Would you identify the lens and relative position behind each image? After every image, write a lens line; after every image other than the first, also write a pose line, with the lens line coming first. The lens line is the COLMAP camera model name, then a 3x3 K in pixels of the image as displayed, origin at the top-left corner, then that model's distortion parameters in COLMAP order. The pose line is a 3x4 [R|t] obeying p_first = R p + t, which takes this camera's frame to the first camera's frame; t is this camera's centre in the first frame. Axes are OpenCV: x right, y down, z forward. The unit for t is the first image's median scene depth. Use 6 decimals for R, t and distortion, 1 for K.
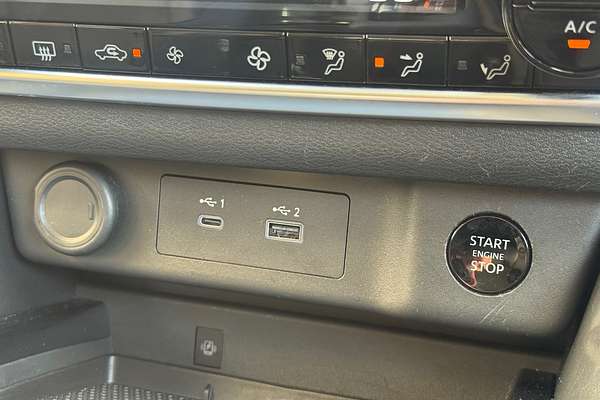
lens RADIAL K [[859.9, 0, 300.3], [0, 859.9, 199.6], [0, 0, 1]] dist [0.011404, 0.000000]
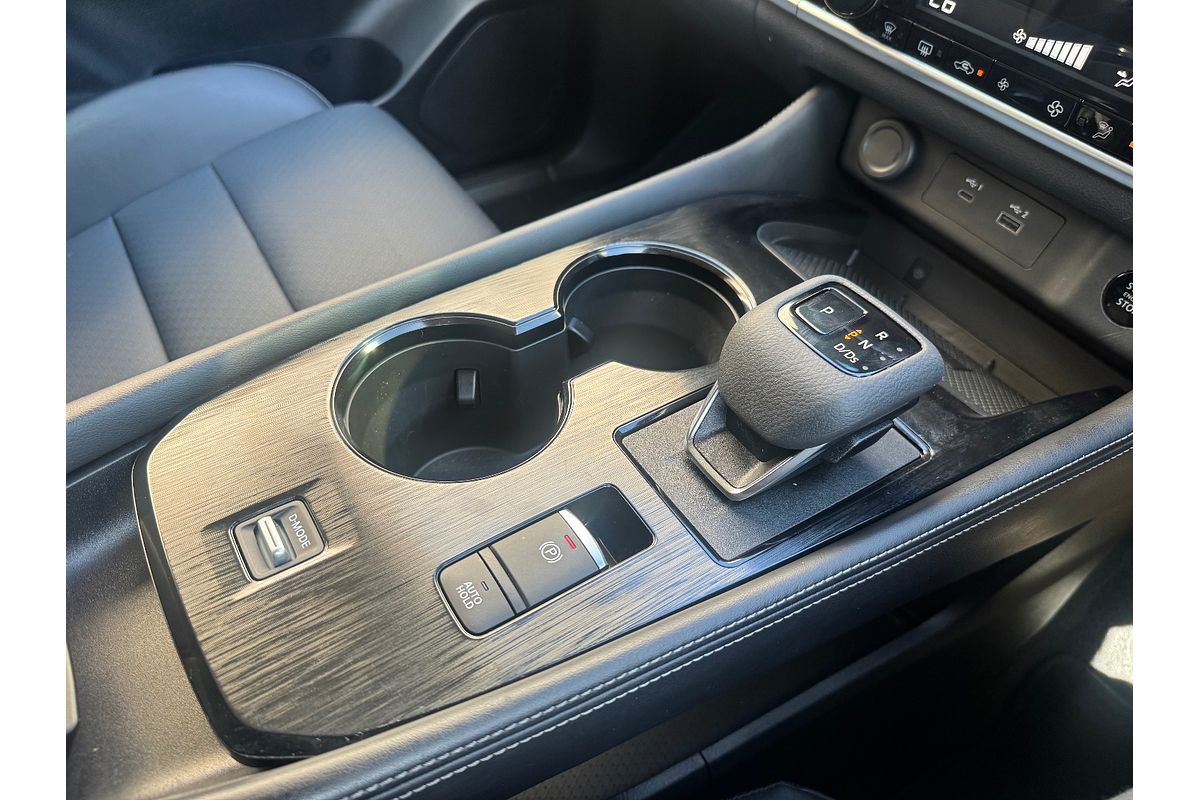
lens RADIAL K [[811.9, 0, 607.2], [0, 811.9, 396.7], [0, 0, 1]] dist [0.002828, 0.002282]
pose [[0.795474, 0.506190, -0.333156, 0.047418], [-0.360331, 0.837128, 0.411555, -0.038667], [0.487219, -0.207335, 0.848310, -0.576398]]
